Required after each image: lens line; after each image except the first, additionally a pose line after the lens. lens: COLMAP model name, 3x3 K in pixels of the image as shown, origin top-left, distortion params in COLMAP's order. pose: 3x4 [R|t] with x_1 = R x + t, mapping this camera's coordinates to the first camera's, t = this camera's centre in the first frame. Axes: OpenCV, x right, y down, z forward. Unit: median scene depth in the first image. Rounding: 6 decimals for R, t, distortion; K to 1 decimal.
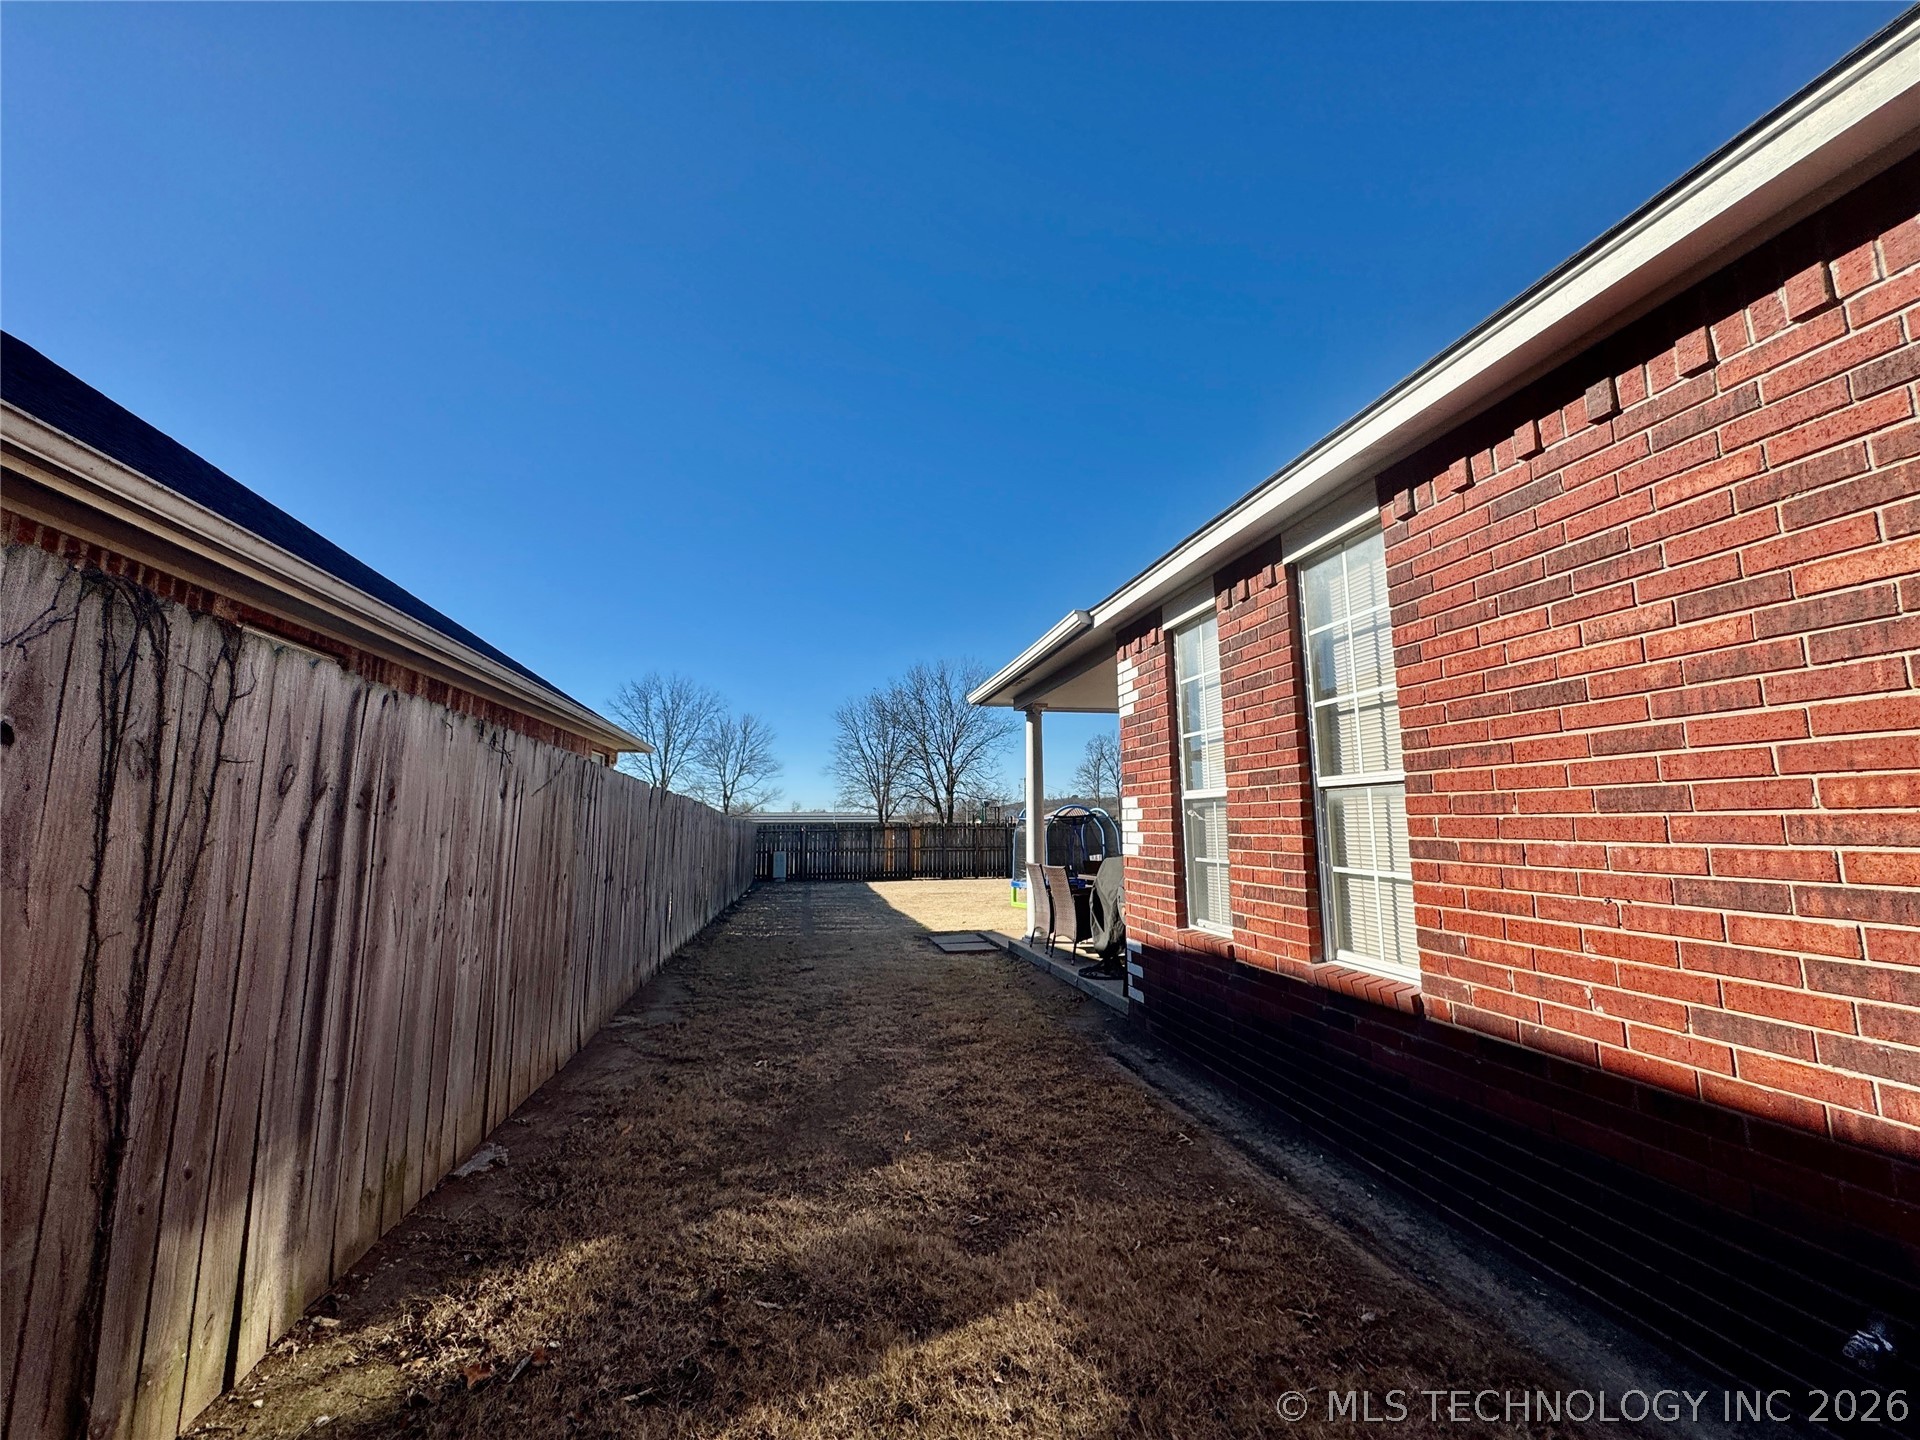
lens RADIAL K [[761.9, 0, 961.2], [0, 761.9, 718.1], [0, 0, 1]] dist [-0.003442, 0.000035]
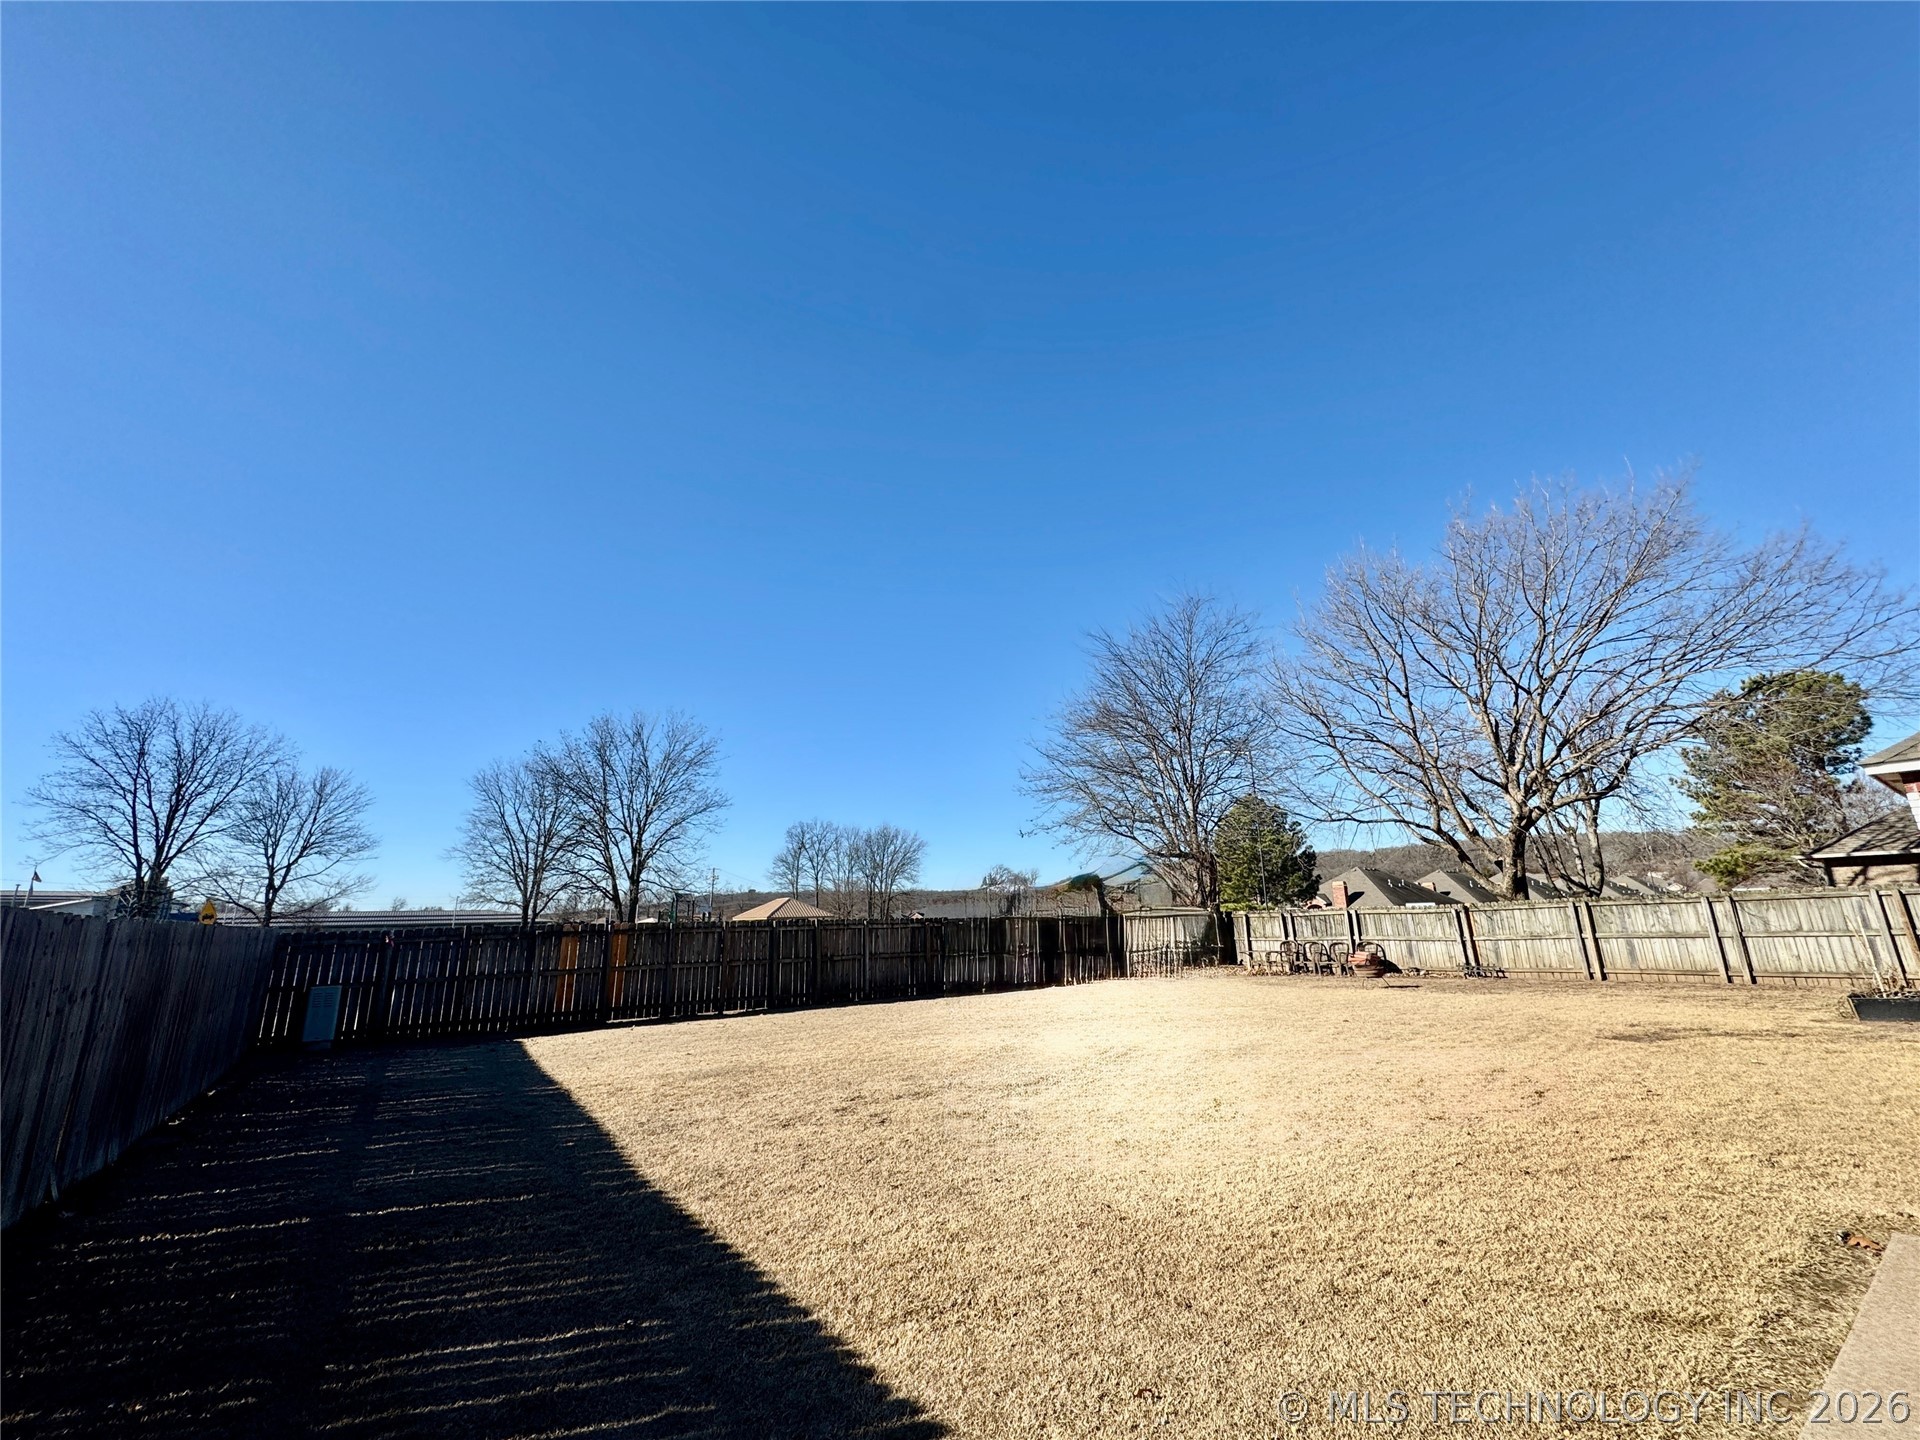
lens RADIAL K [[761.9, 0, 961.2], [0, 761.9, 718.1], [0, 0, 1]] dist [-0.003442, 0.000035]
pose [[0.916991, 0.085921, 0.389545, -0.023071], [-0.038535, 0.991041, -0.127879, 0.016635], [-0.397042, 0.102253, 0.912087, 0.126562]]
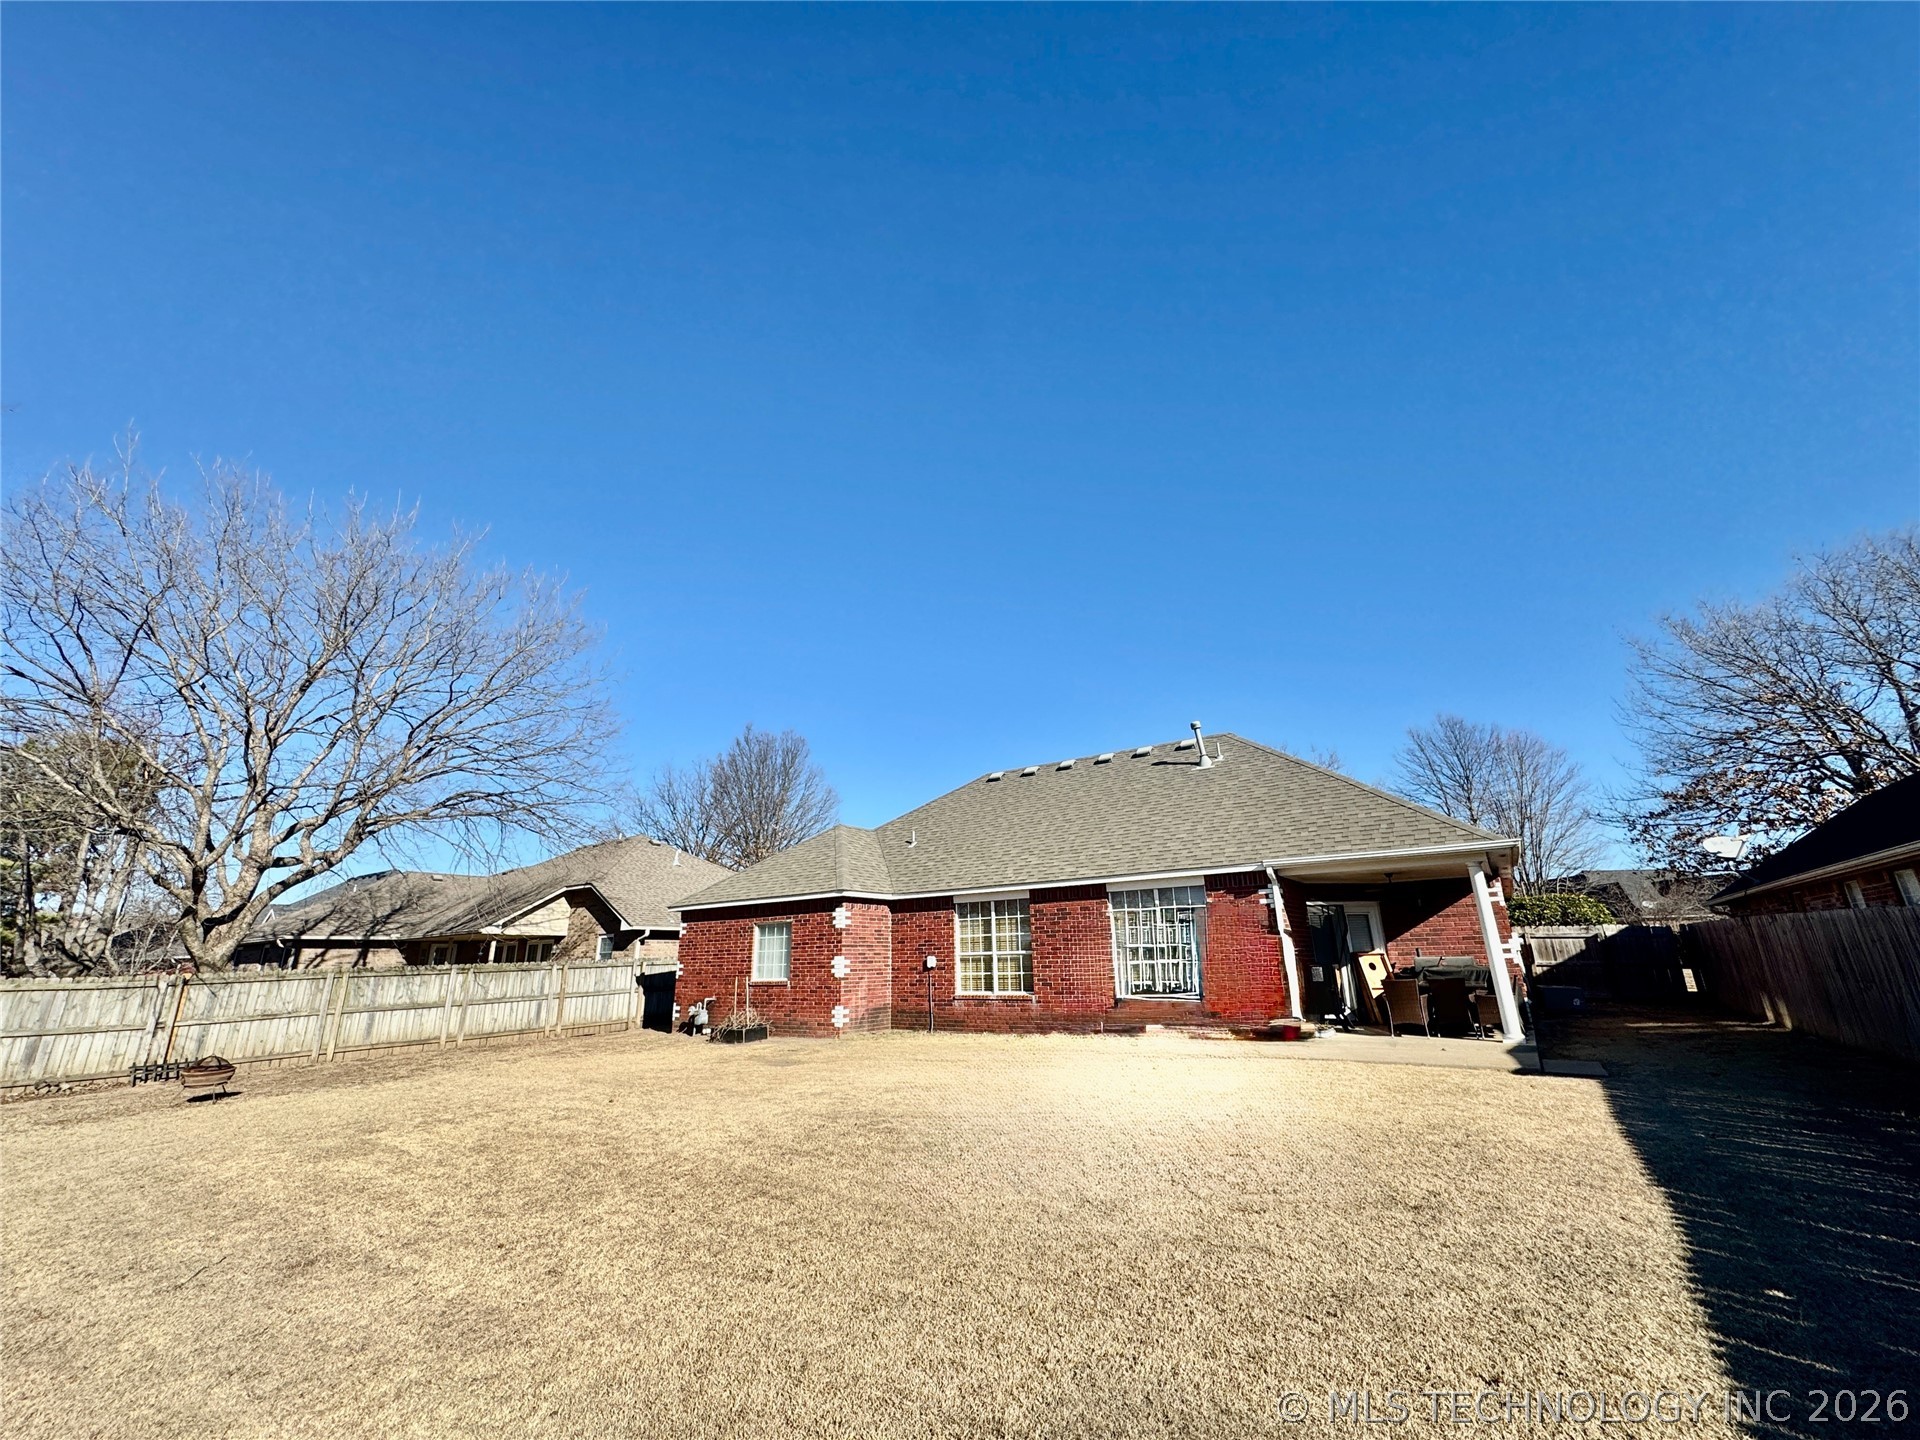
lens RADIAL K [[761.9, 0, 961.2], [0, 761.9, 718.1], [0, 0, 1]] dist [-0.003442, 0.000035]
pose [[-0.696635, 0.238960, 0.676460, -0.031697], [-0.075552, 0.913220, -0.400401, 0.044935], [-0.713436, -0.330042, -0.618127, 0.317794]]
